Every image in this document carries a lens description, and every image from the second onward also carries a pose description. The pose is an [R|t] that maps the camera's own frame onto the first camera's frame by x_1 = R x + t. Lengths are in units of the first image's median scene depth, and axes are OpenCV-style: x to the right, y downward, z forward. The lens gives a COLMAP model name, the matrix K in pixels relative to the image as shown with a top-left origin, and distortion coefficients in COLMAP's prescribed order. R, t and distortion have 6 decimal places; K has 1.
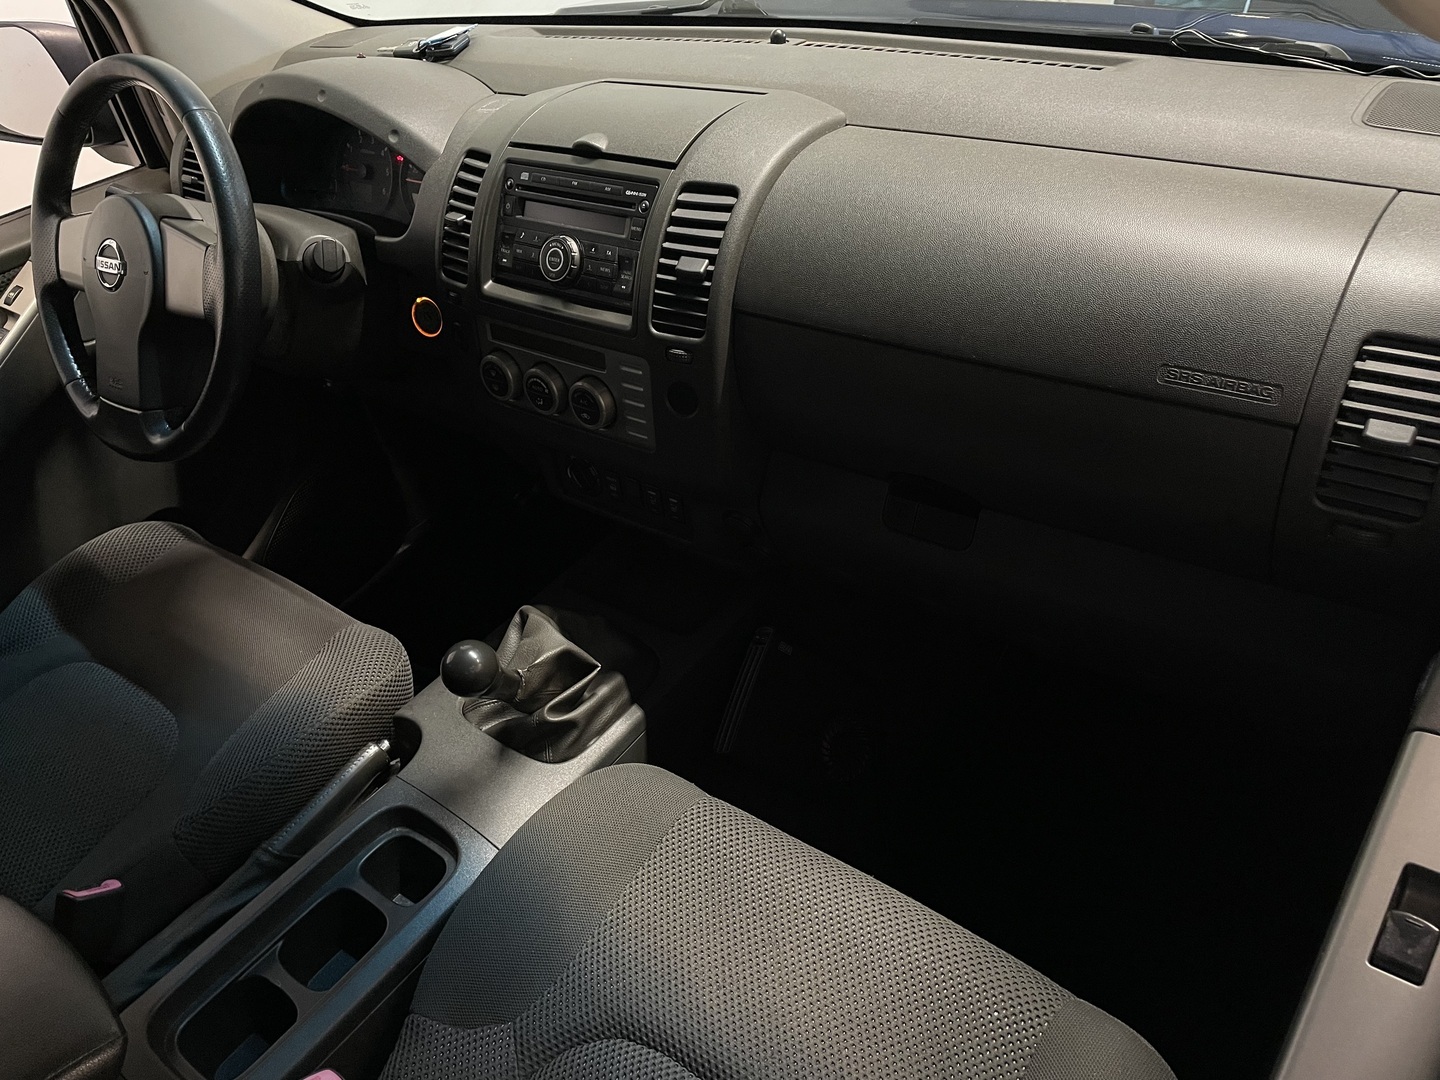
lens RADIAL K [[1093.3, 0, 720.0], [0, 1093.3, 540.0], [0, 0, 1]] dist [0.102002, -0.137653]
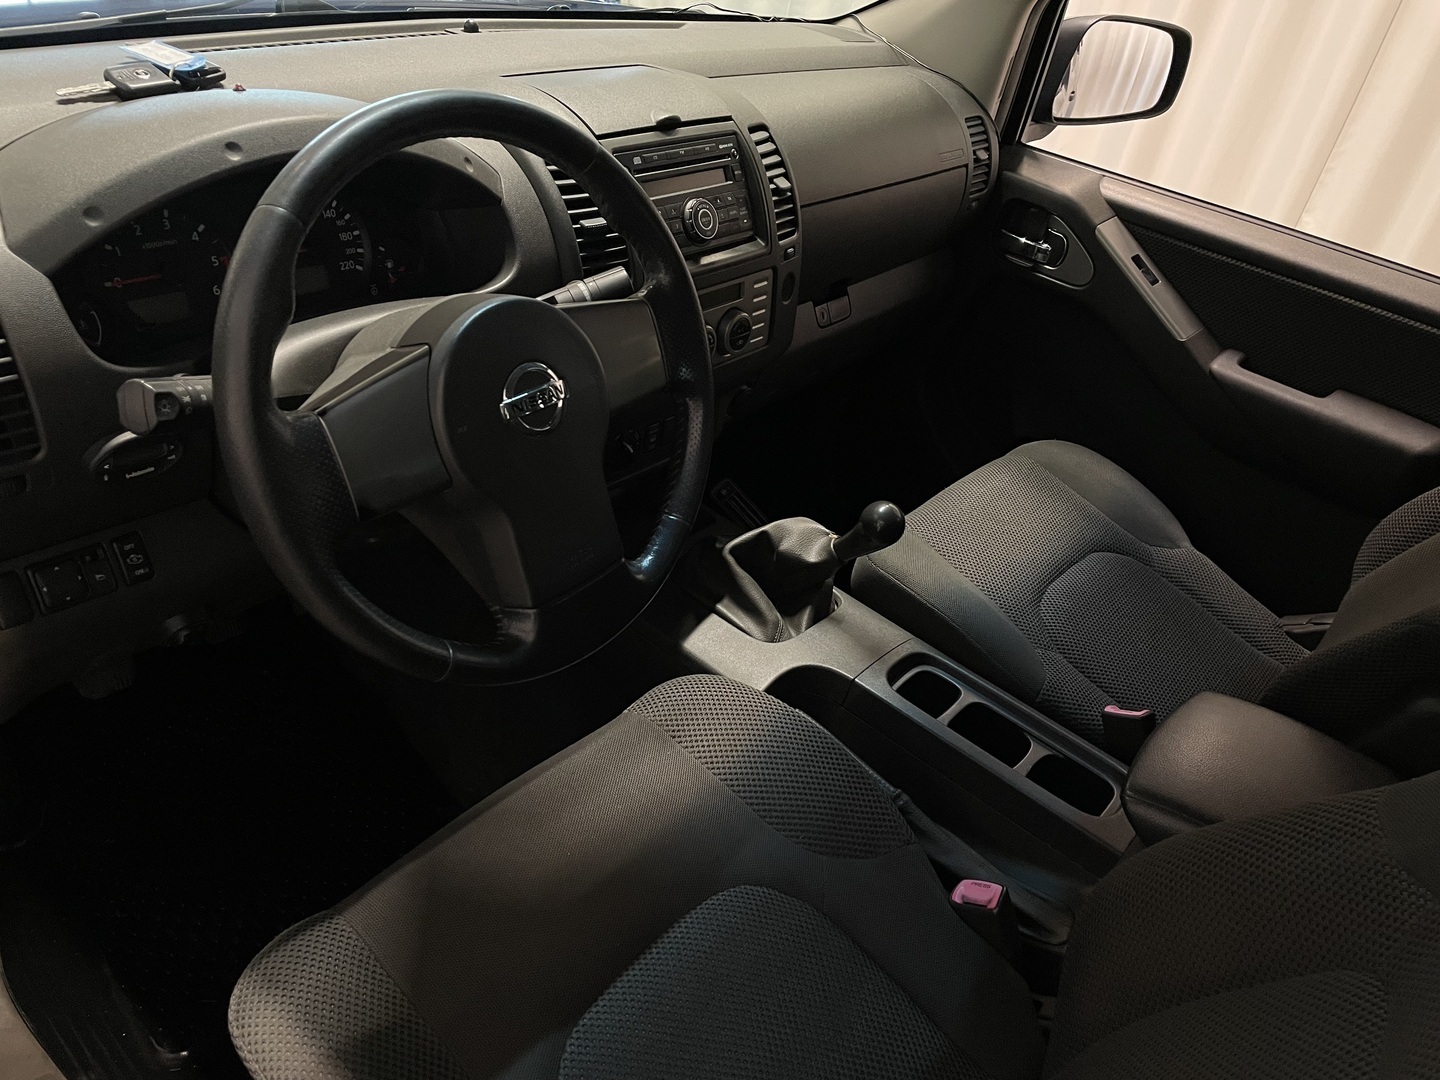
lens RADIAL K [[1085.9, 0, 744.3], [0, 1085.9, 522.3], [0, 0, 1]] dist [0.090942, -0.103921]
pose [[0.019041, -0.448218, 0.893721, -1.286588], [0.459683, 0.797729, 0.390282, -0.423850], [-0.887879, 0.403397, 0.221228, 0.836156]]
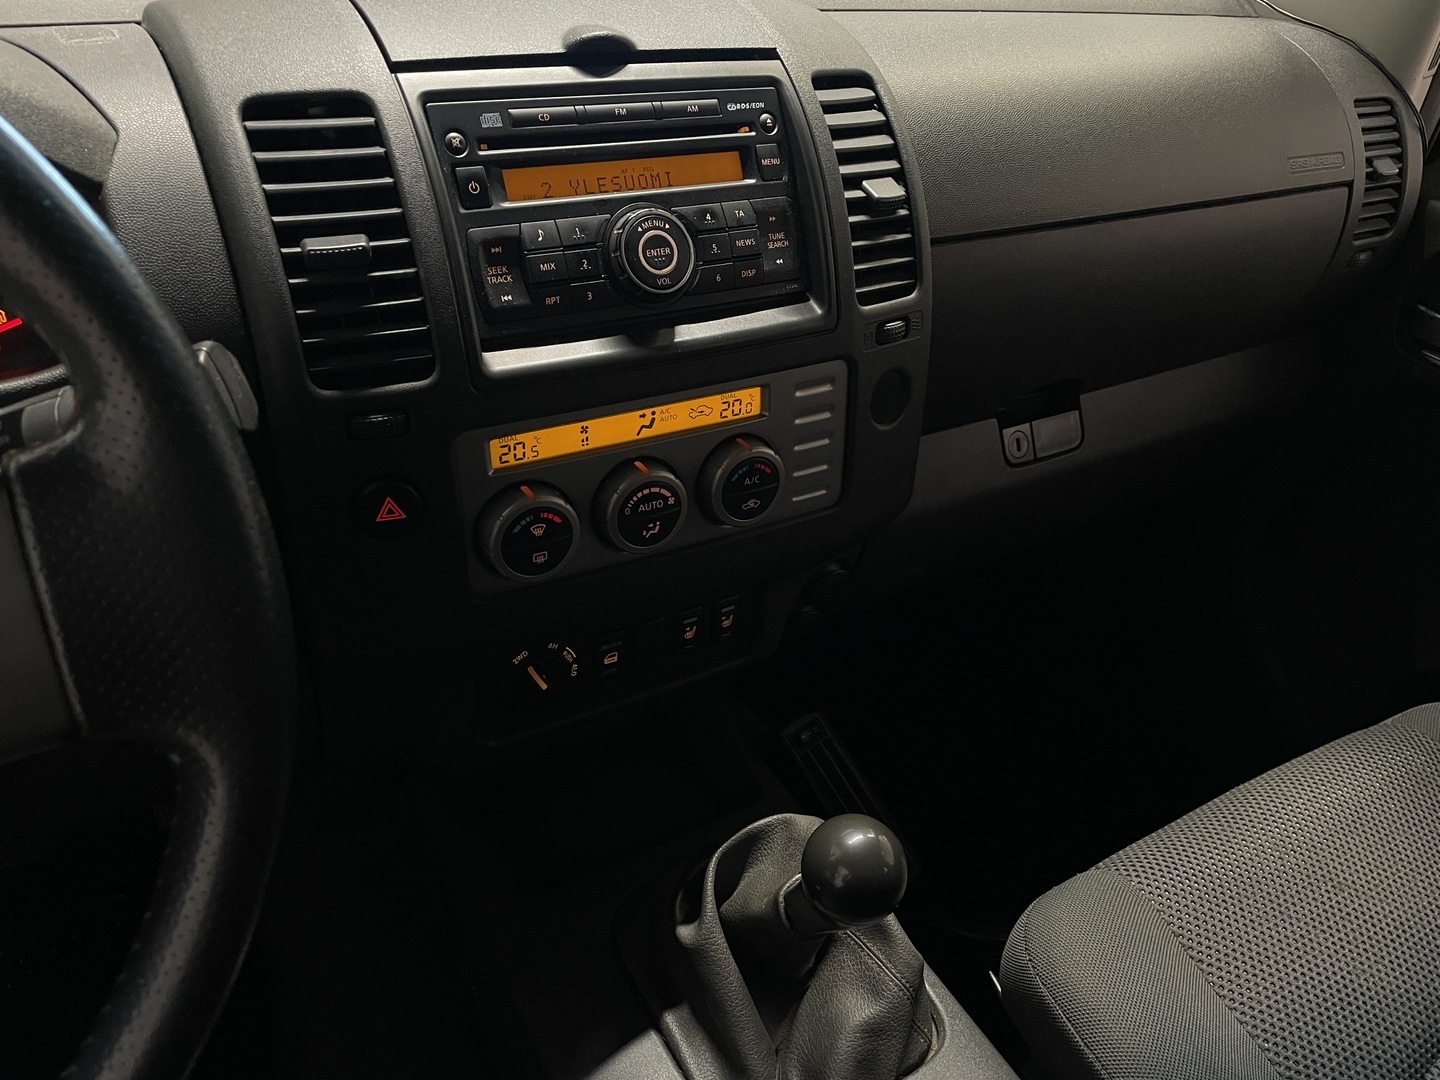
lens RADIAL K [[1123.1, 0, 744.8], [0, 1123.1, 544.3], [0, 0, 1]] dist [0.086107, -0.134332]
pose [[0.349792, -0.389766, 0.851897, -0.652788], [0.457598, 0.864567, 0.207671, -0.224883], [-0.817465, 0.317184, 0.480775, 0.742115]]
